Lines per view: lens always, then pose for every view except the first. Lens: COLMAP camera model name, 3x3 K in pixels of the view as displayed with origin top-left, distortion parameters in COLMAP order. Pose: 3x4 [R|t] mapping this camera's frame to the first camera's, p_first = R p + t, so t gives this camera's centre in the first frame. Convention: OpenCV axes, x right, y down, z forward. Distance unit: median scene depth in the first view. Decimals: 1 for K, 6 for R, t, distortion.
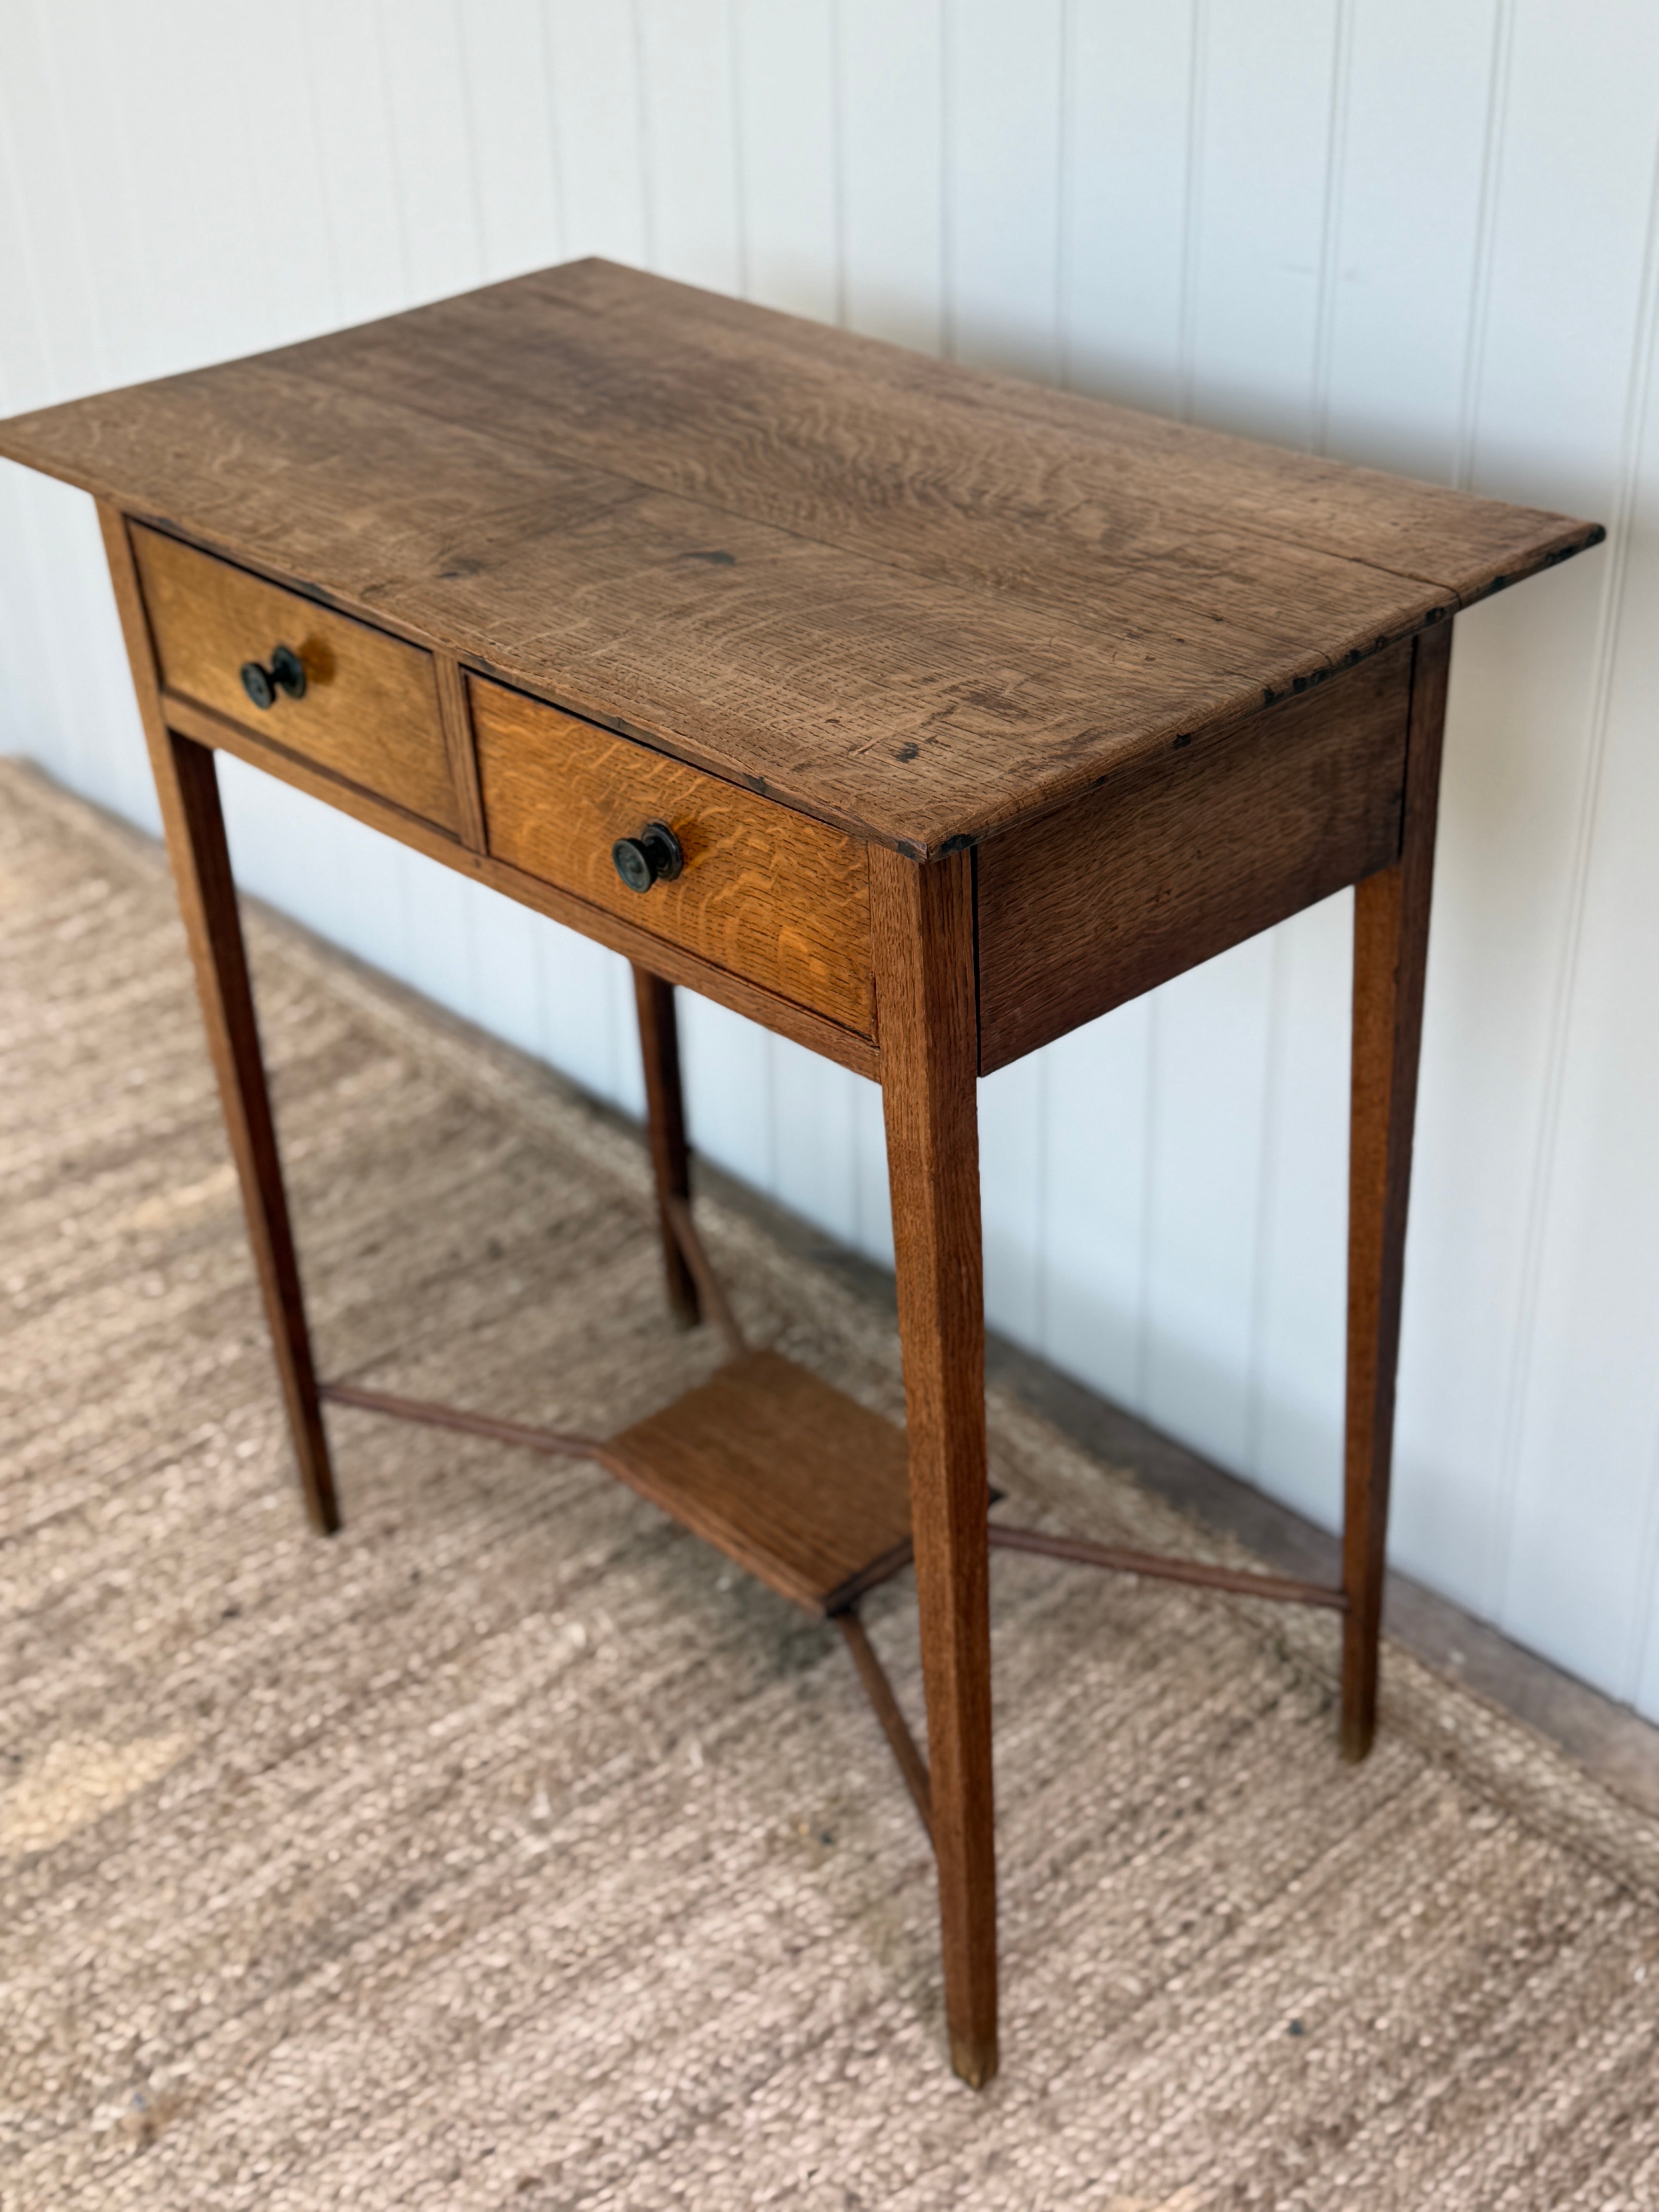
lens RADIAL K [[2843.9, 0, 832.7], [0, 2843.9, 1077.8], [0, 0, 1]] dist [0.194515, -0.492046]
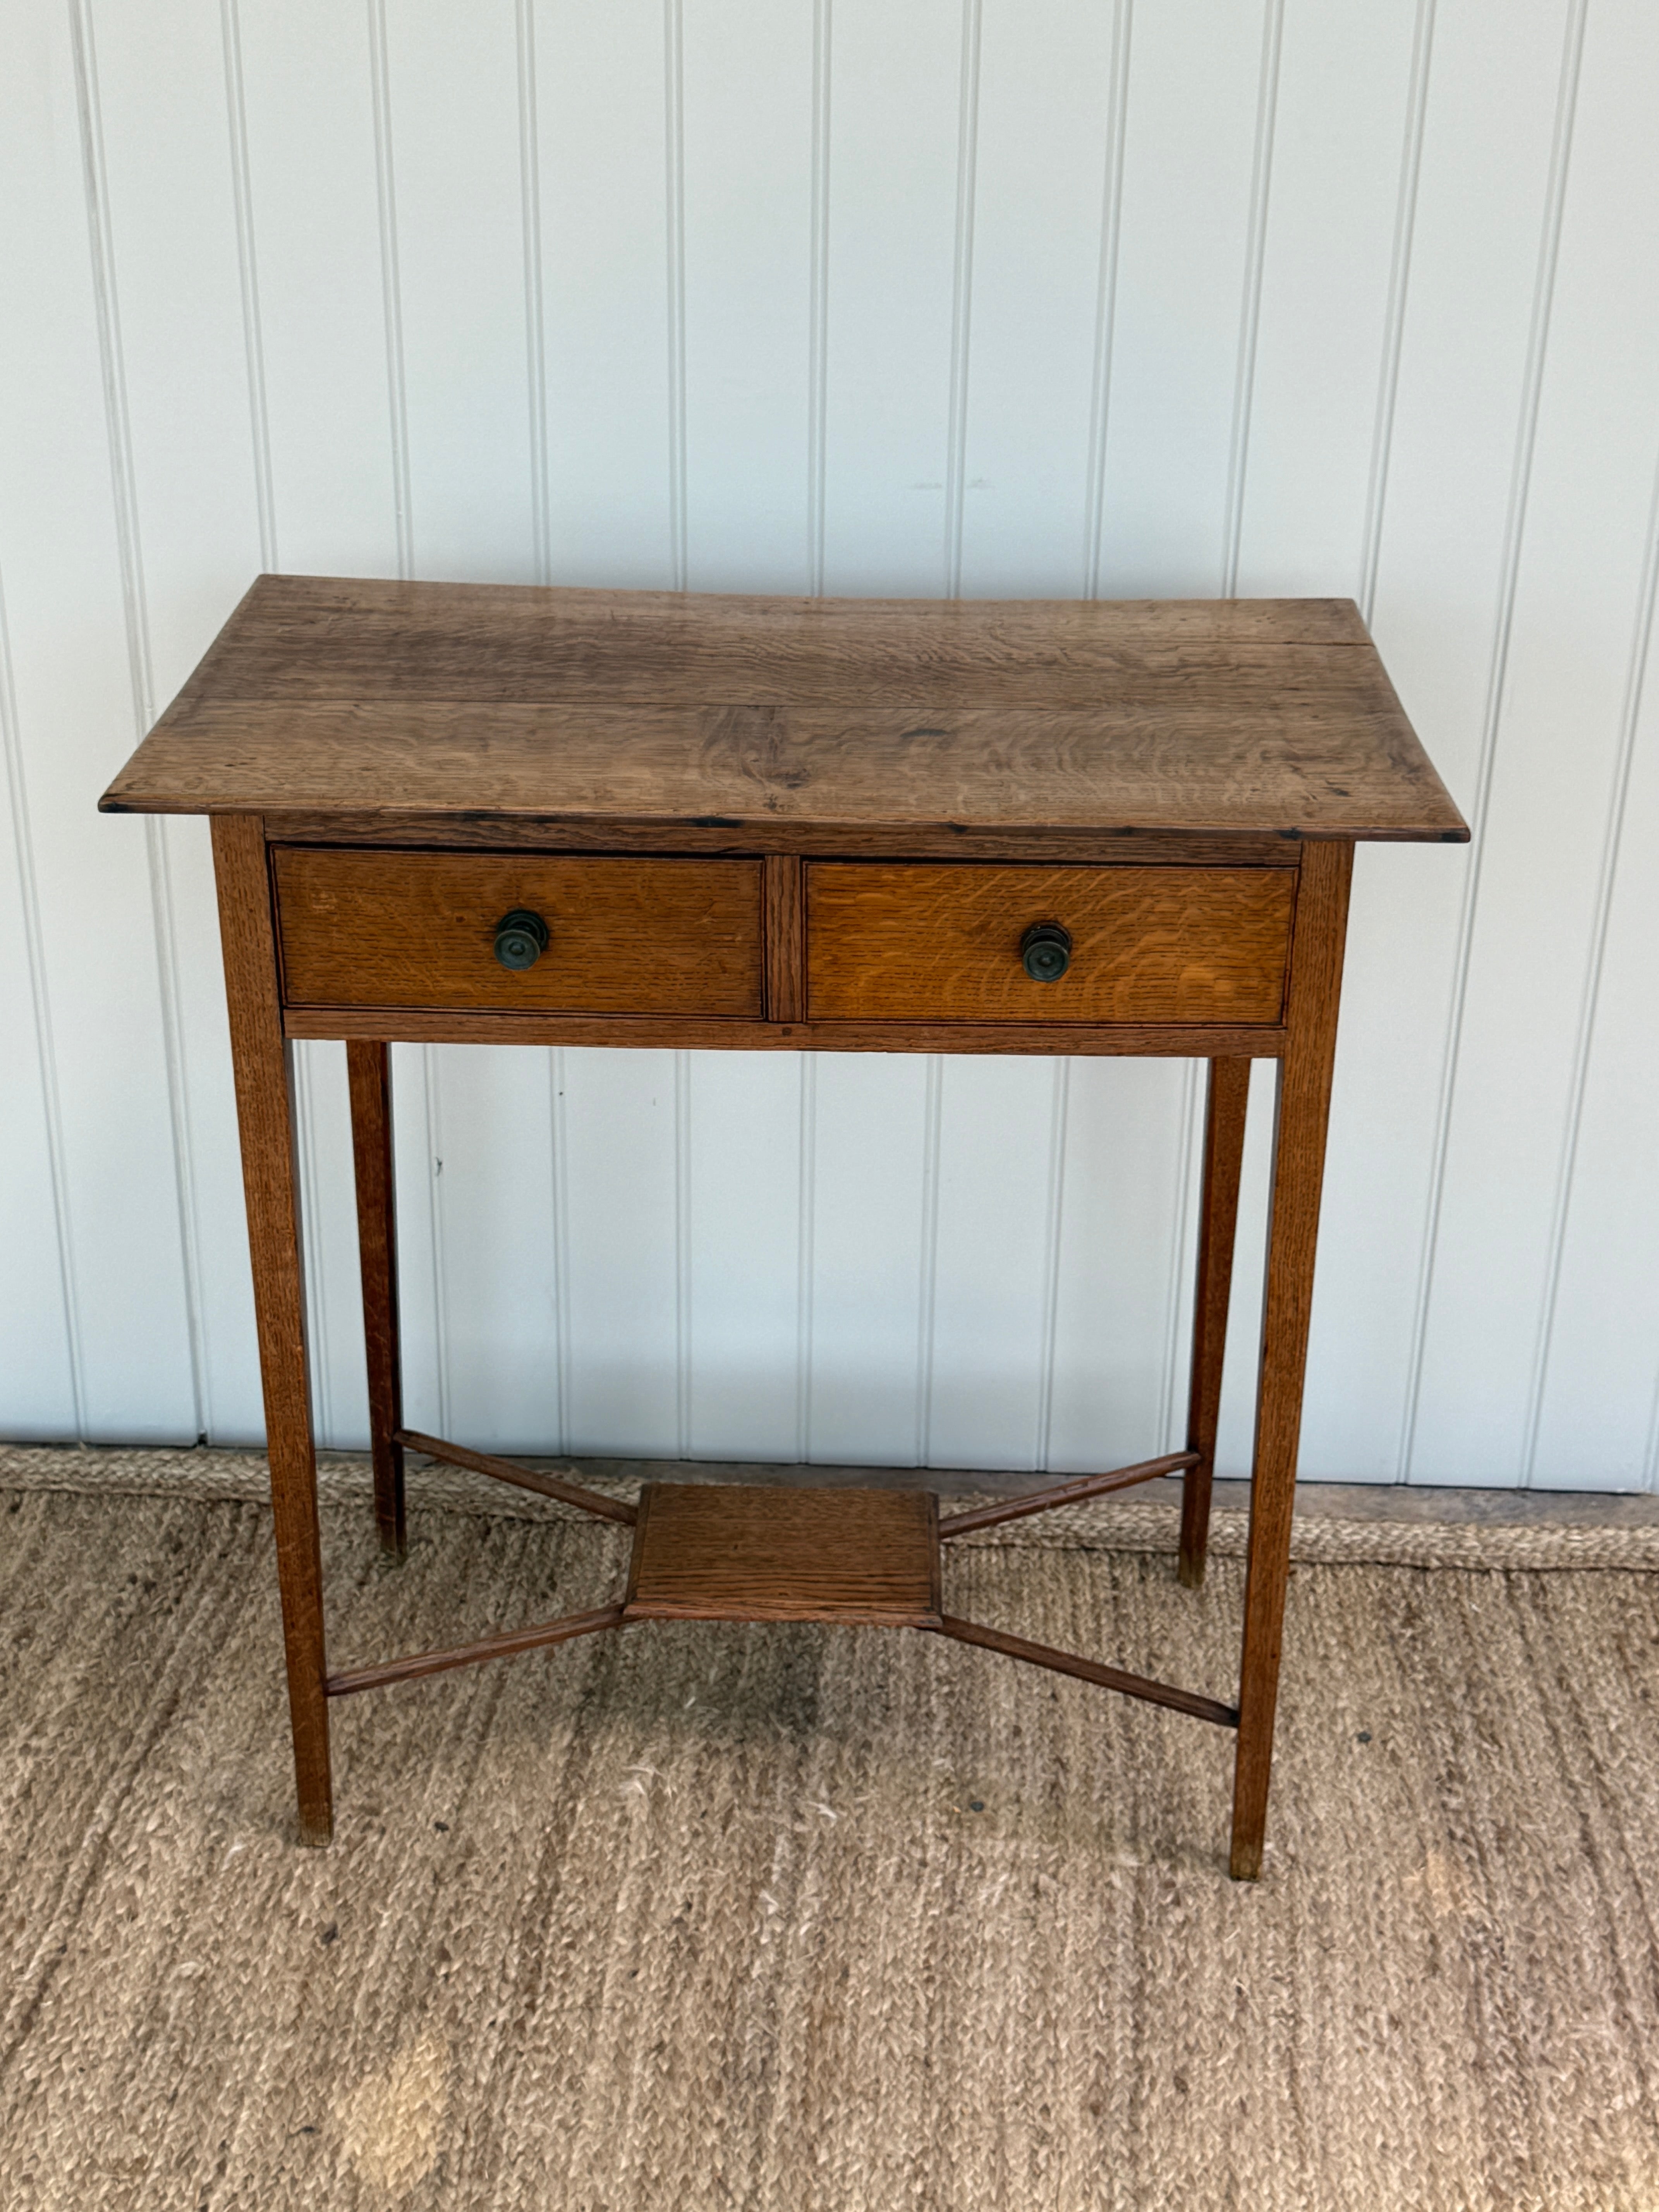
lens RADIAL K [[2827.8, 0, 827.9], [0, 2827.8, 1127.9], [0, 0, 1]] dist [0.204099, -0.530532]
pose [[0.693422, -0.271924, 0.667251, -0.821728], [0.331164, 0.942723, 0.040035, -0.072162], [-0.639919, 0.193209, 0.743756, 0.120575]]
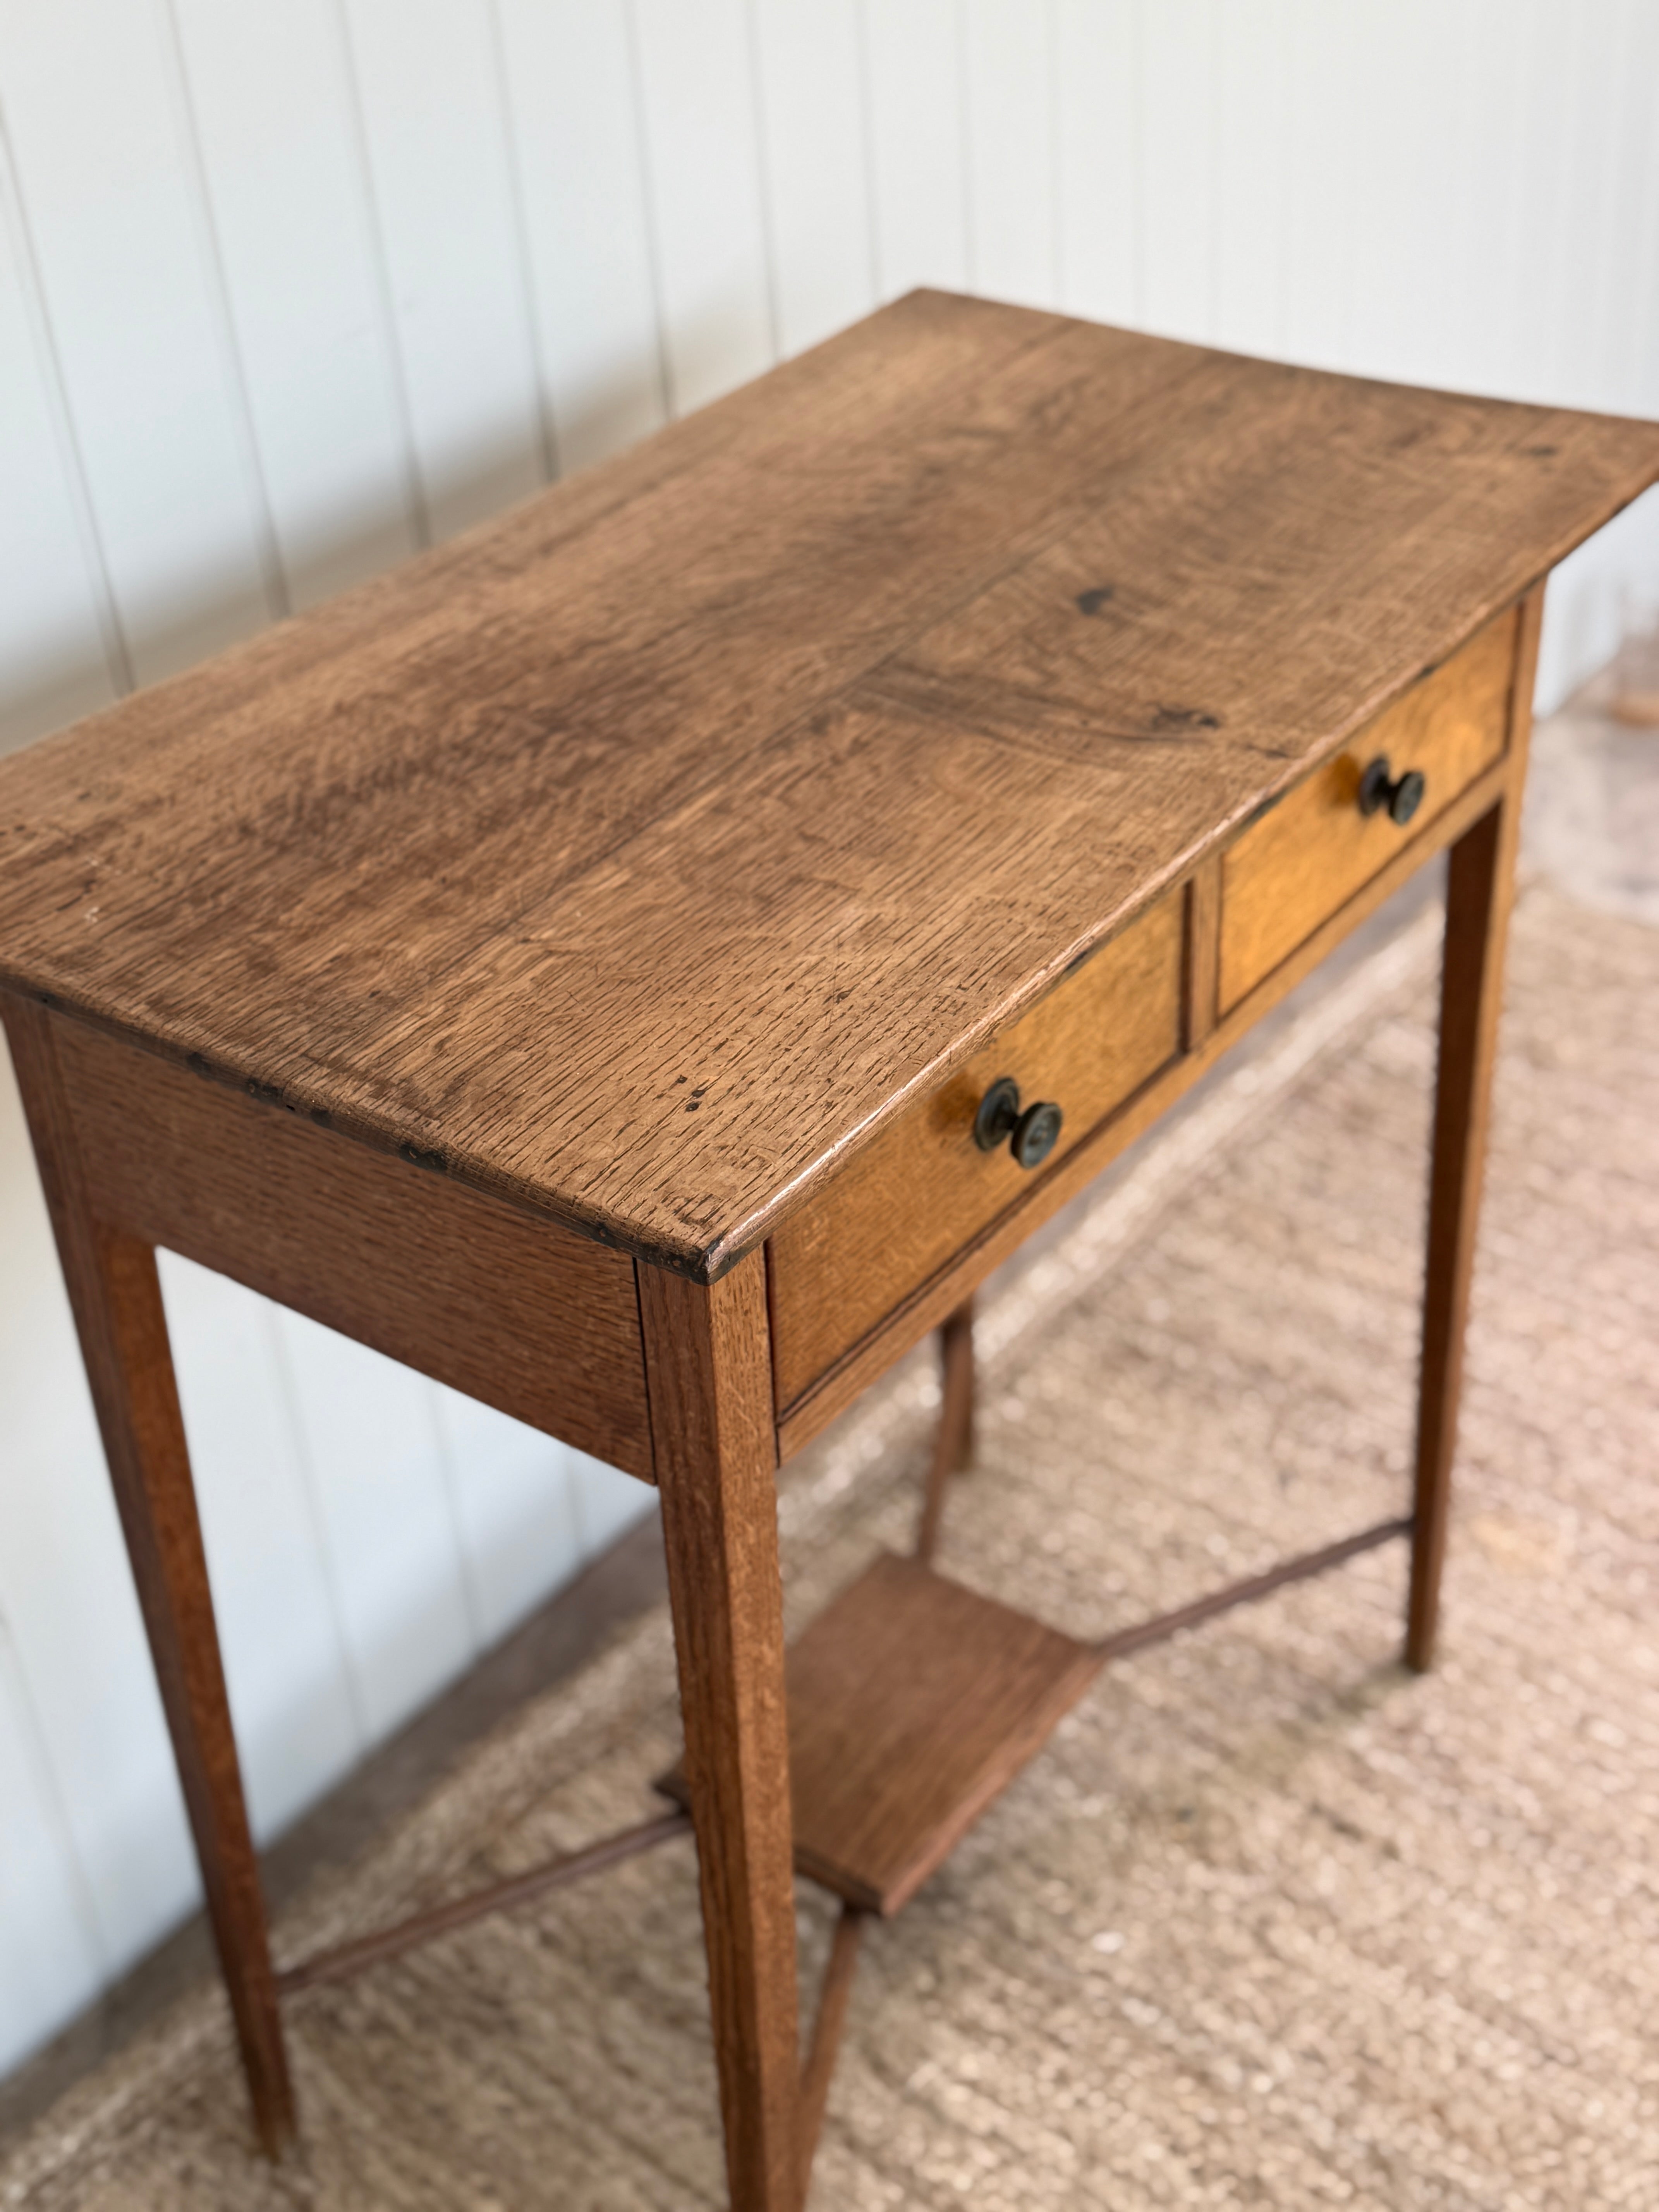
lens RADIAL K [[2864.3, 0, 829.5], [0, 2864.3, 1106.0], [0, 0, 1]] dist [0.185505, -0.471006]
pose [[-0.191162, -0.507730, 0.840040, -0.745561], [0.553211, 0.651218, 0.519494, -0.512745], [-0.810811, 0.564027, 0.156393, 0.882156]]
